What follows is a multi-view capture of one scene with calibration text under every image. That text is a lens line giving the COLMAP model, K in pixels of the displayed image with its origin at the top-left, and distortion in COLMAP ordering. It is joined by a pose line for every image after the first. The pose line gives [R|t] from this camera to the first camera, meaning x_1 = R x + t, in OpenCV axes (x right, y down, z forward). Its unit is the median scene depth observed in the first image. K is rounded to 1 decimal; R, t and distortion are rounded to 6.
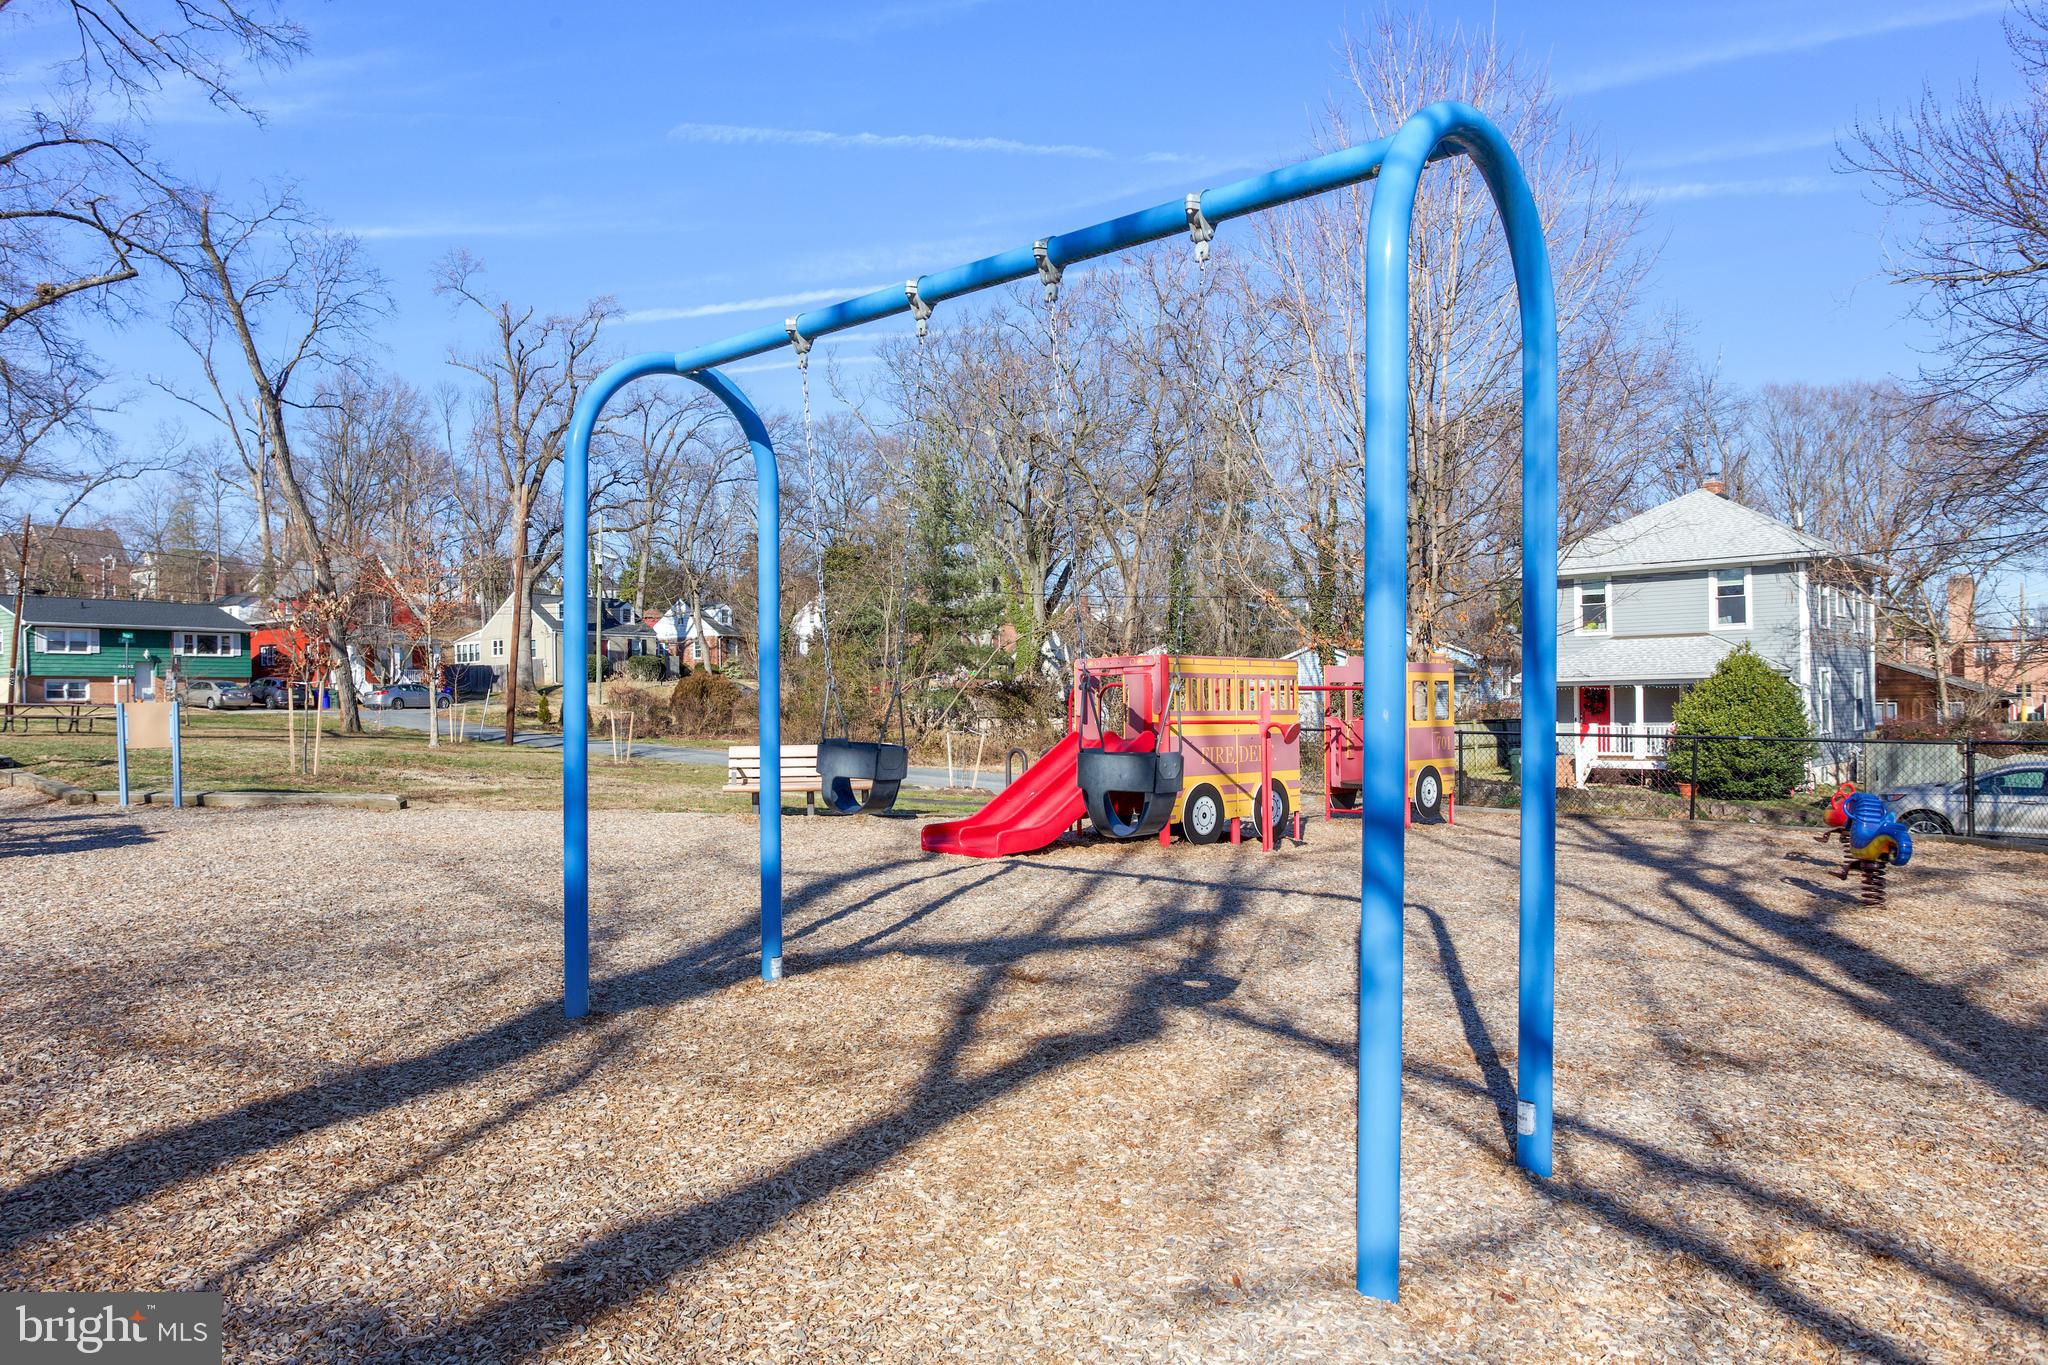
lens RADIAL K [[1424.7, 0, 1013.1], [0, 1424.7, 716.4], [0, 0, 1]] dist [-0.010933, -0.002872]
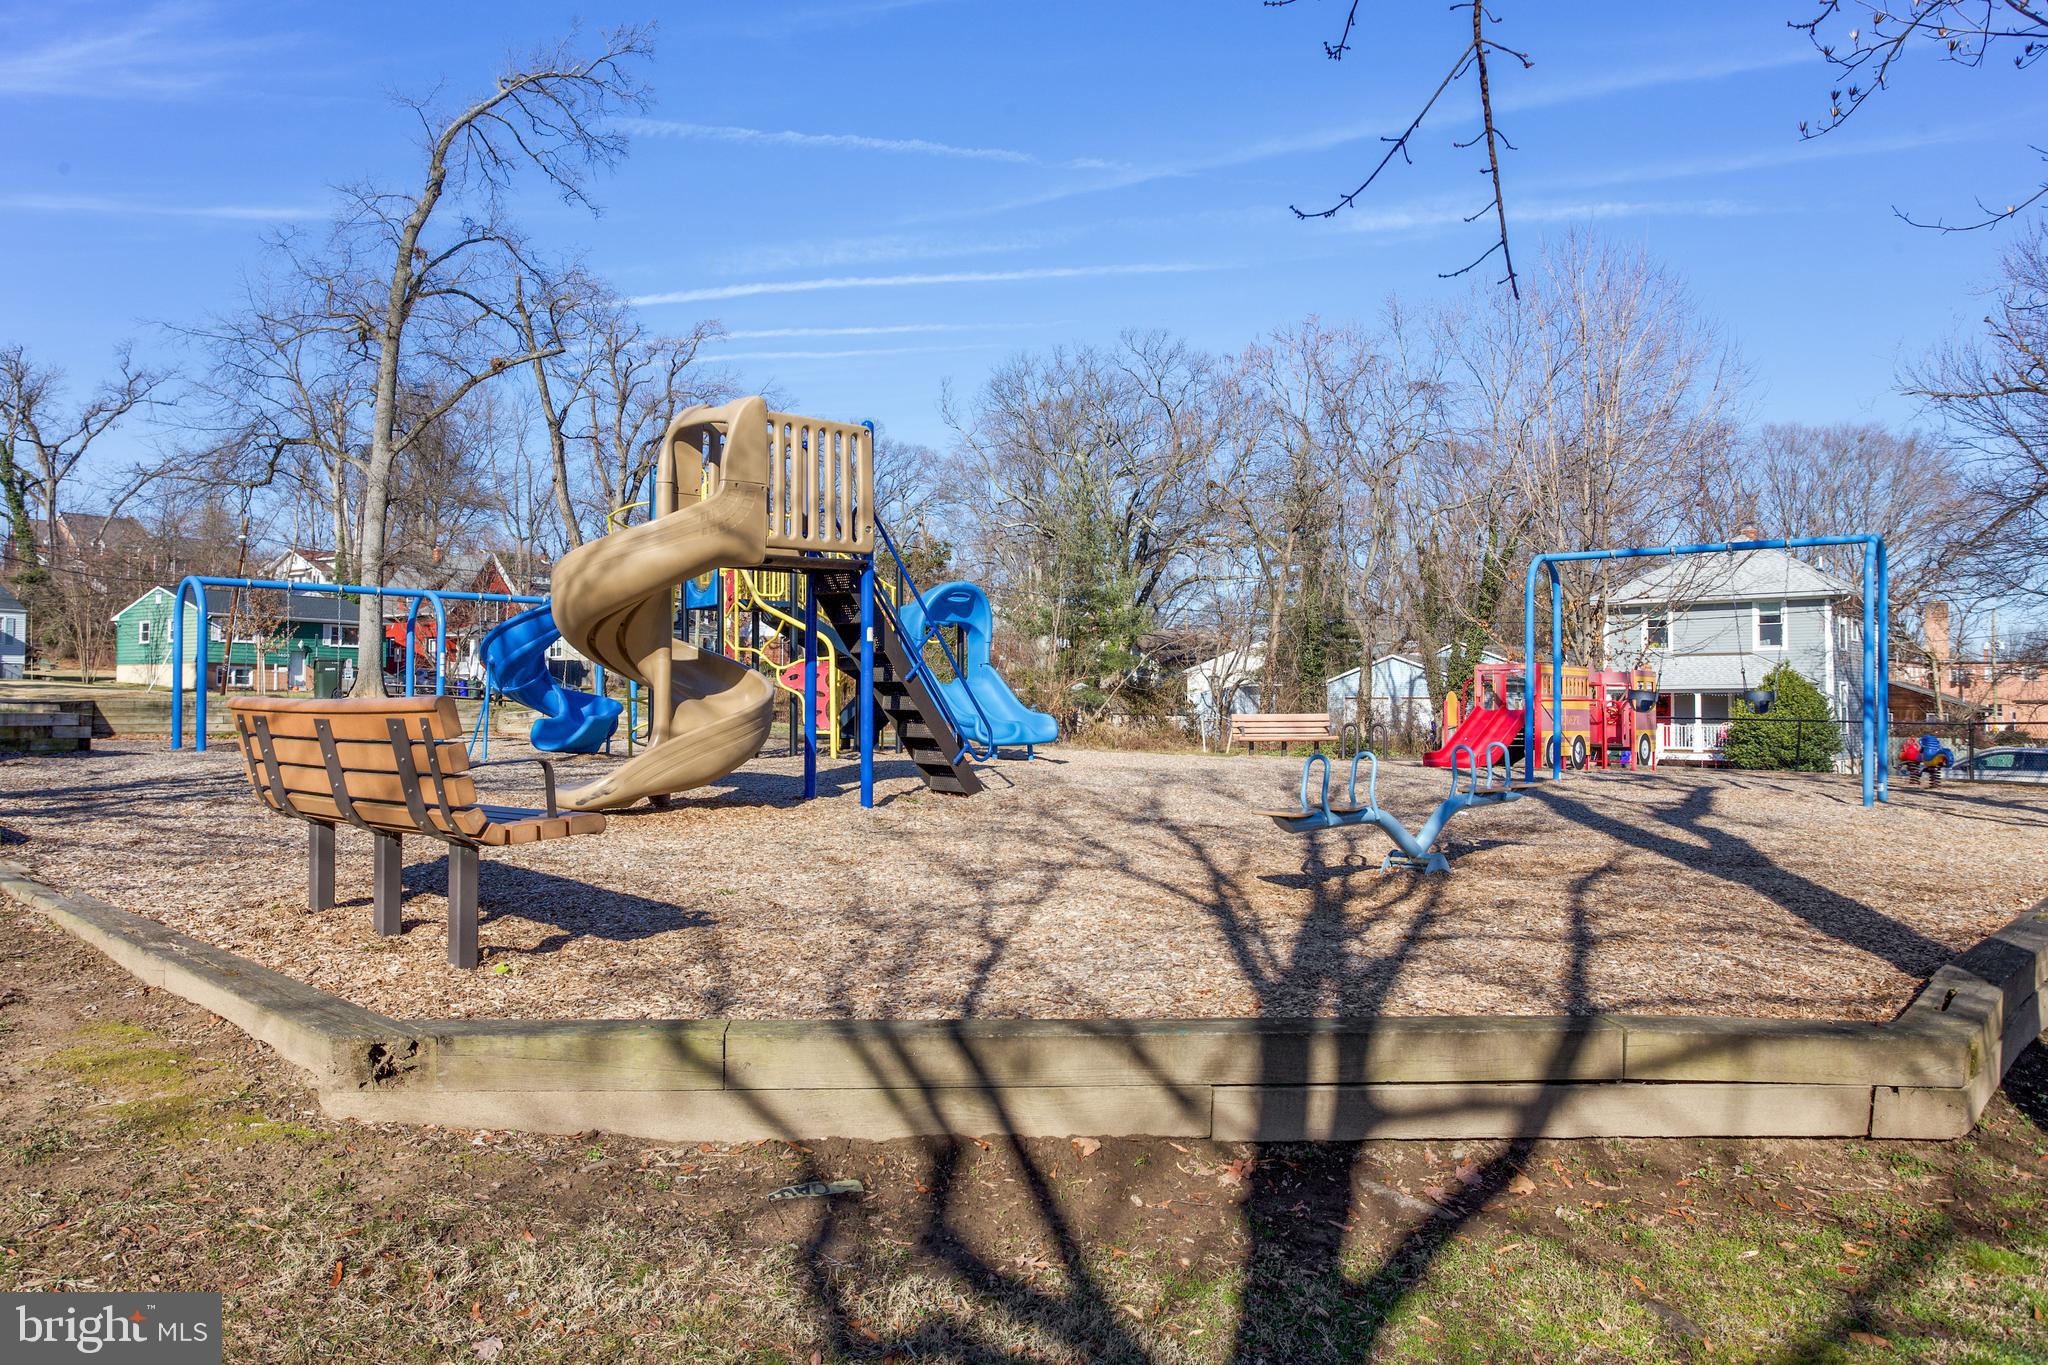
lens RADIAL K [[1468.2, 0, 1041.4], [0, 1468.2, 673.4], [0, 0, 1]] dist [-0.019325, 0.004287]
pose [[0.999012, 0.017421, 0.040893, -0.100740], [-0.016043, 0.999300, -0.033797, 0.007043], [-0.041453, 0.033107, 0.998592, -0.138502]]
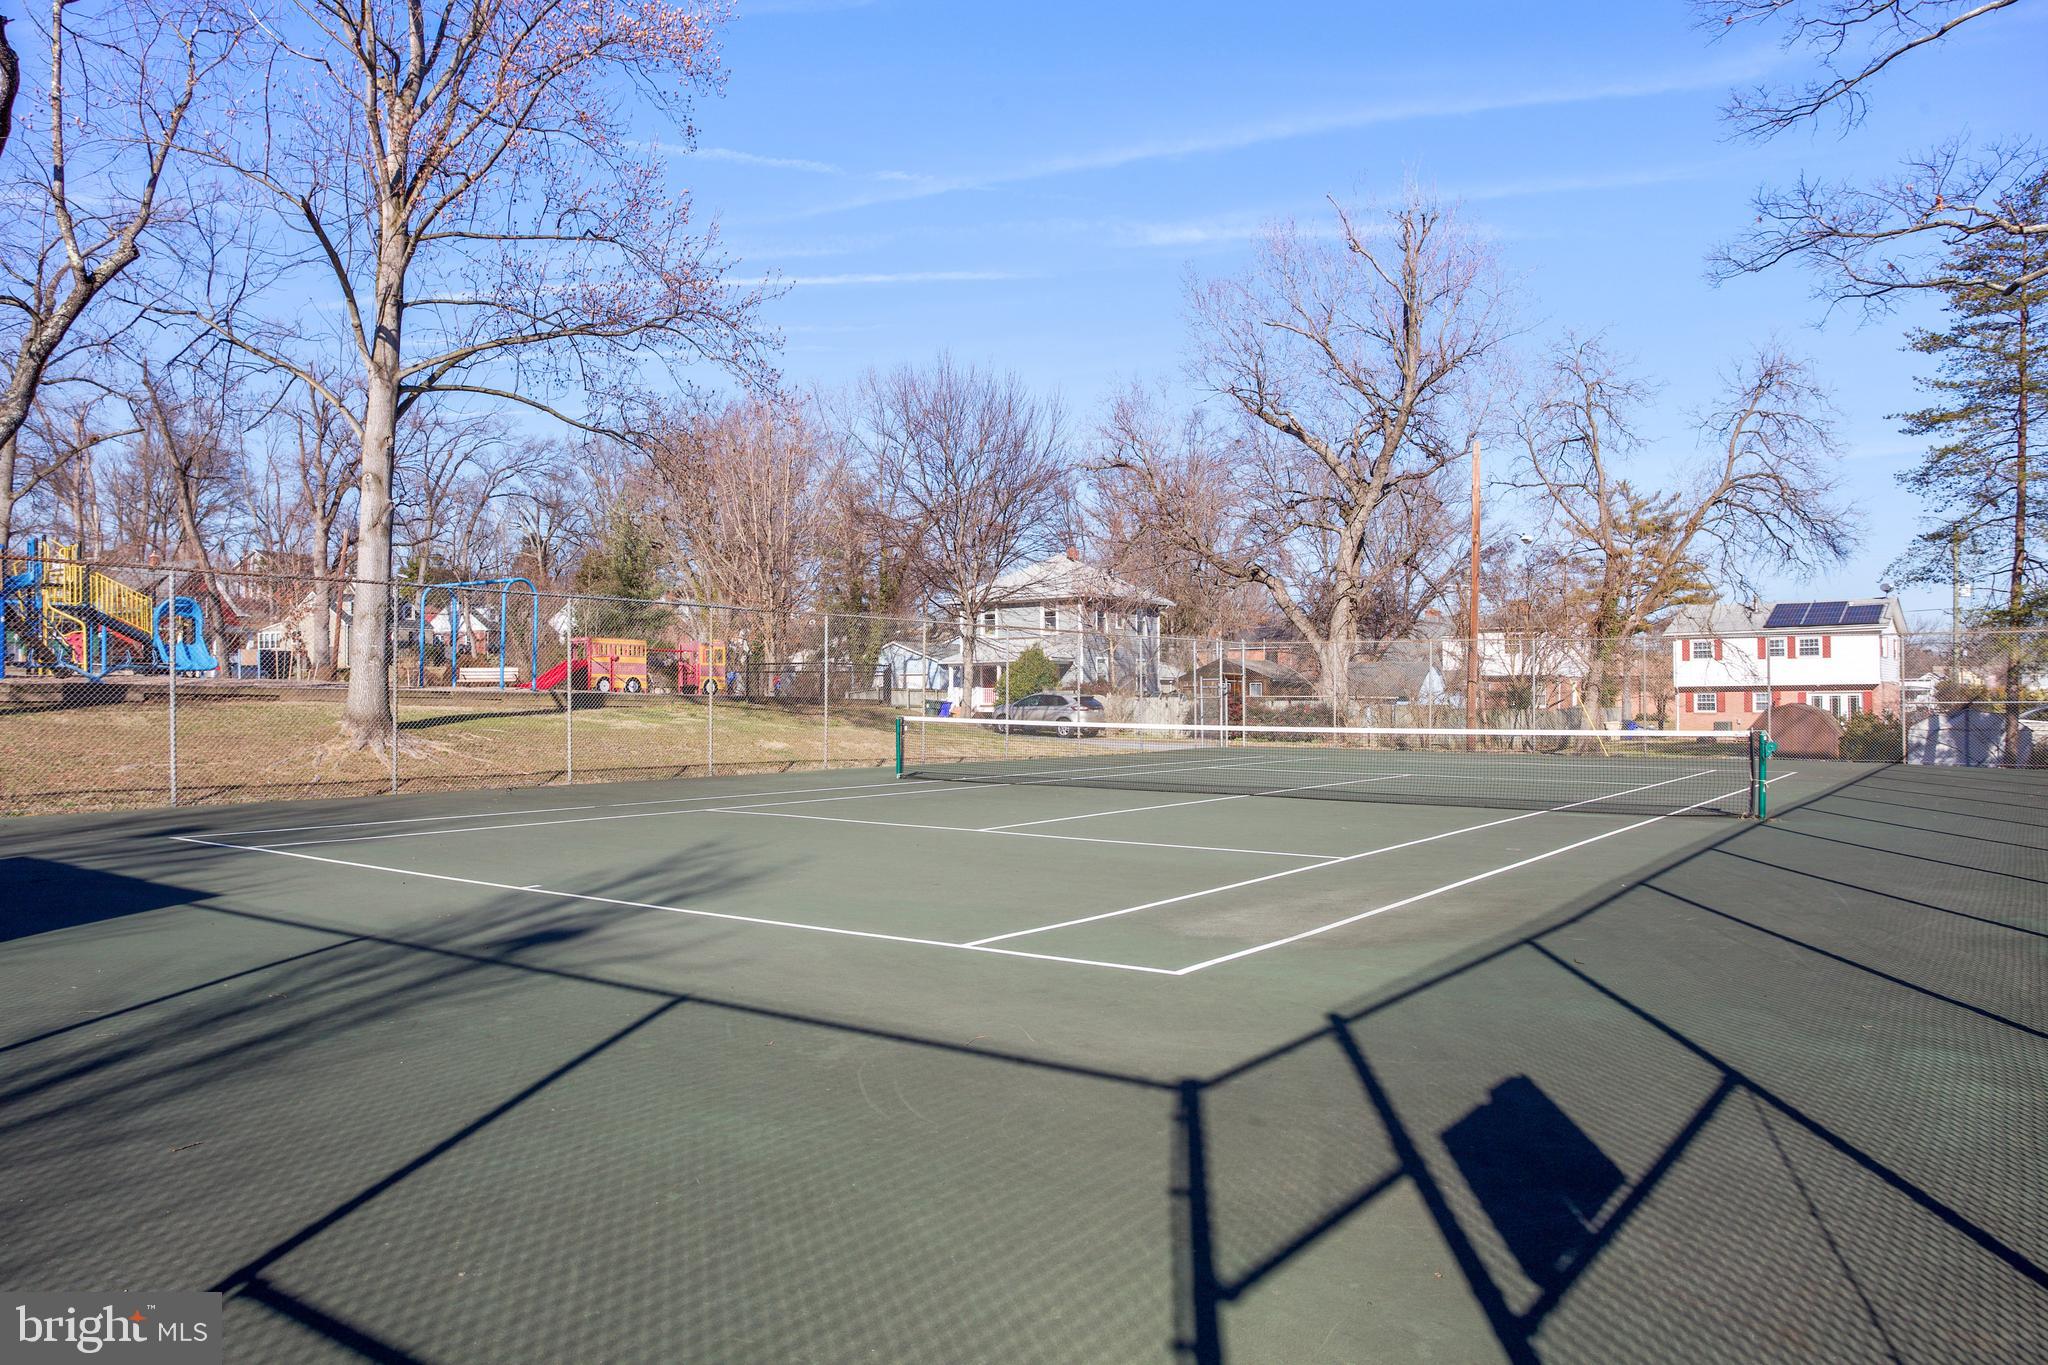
lens RADIAL K [[1424.7, 0, 1013.9], [0, 1424.7, 688.5], [0, 0, 1]] dist [-0.010933, -0.002872]
pose [[0.989806, 0.009163, 0.142129, 0.107966], [-0.006412, 0.999783, -0.019804, 0.023788], [-0.142280, 0.018691, 0.989650, -0.431060]]
